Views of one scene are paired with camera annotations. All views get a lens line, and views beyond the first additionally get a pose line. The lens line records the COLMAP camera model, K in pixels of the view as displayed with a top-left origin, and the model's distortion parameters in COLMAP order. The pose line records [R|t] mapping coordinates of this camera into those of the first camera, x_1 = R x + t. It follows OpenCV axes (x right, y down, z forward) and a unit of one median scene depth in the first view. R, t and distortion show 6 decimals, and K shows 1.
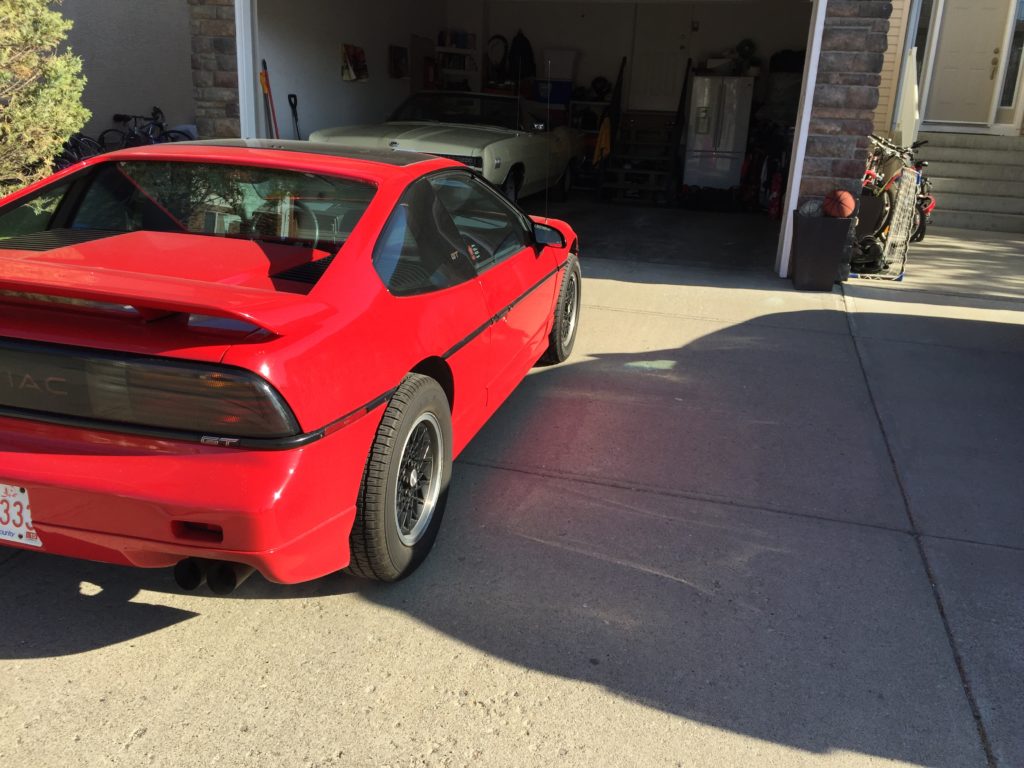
lens RADIAL K [[870.4, 0, 512.0], [0, 870.4, 384.0], [0, 0, 1]] dist [0.054785, -0.084927]
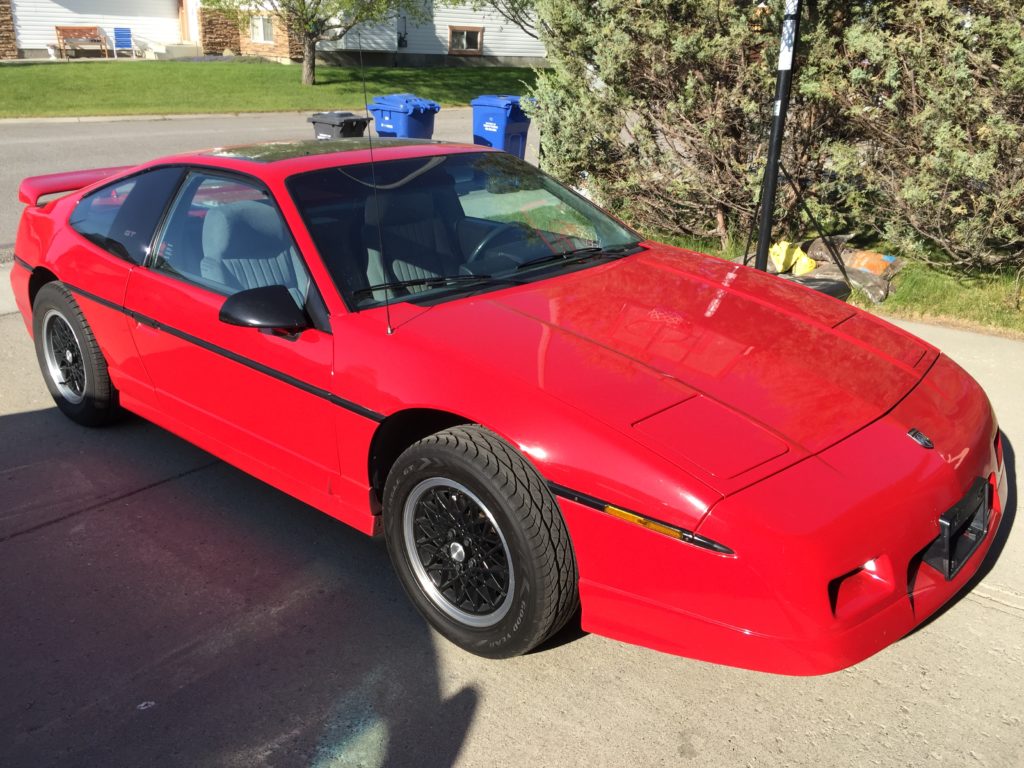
lens RADIAL K [[870.4, 0, 512.0], [0, 870.4, 384.0], [0, 0, 1]] dist [0.054785, -0.084927]
pose [[-0.458703, 0.263755, -0.848543, 0.692837], [-0.294041, 0.856080, 0.425050, -0.602948], [0.838529, 0.444479, -0.315132, 1.844364]]
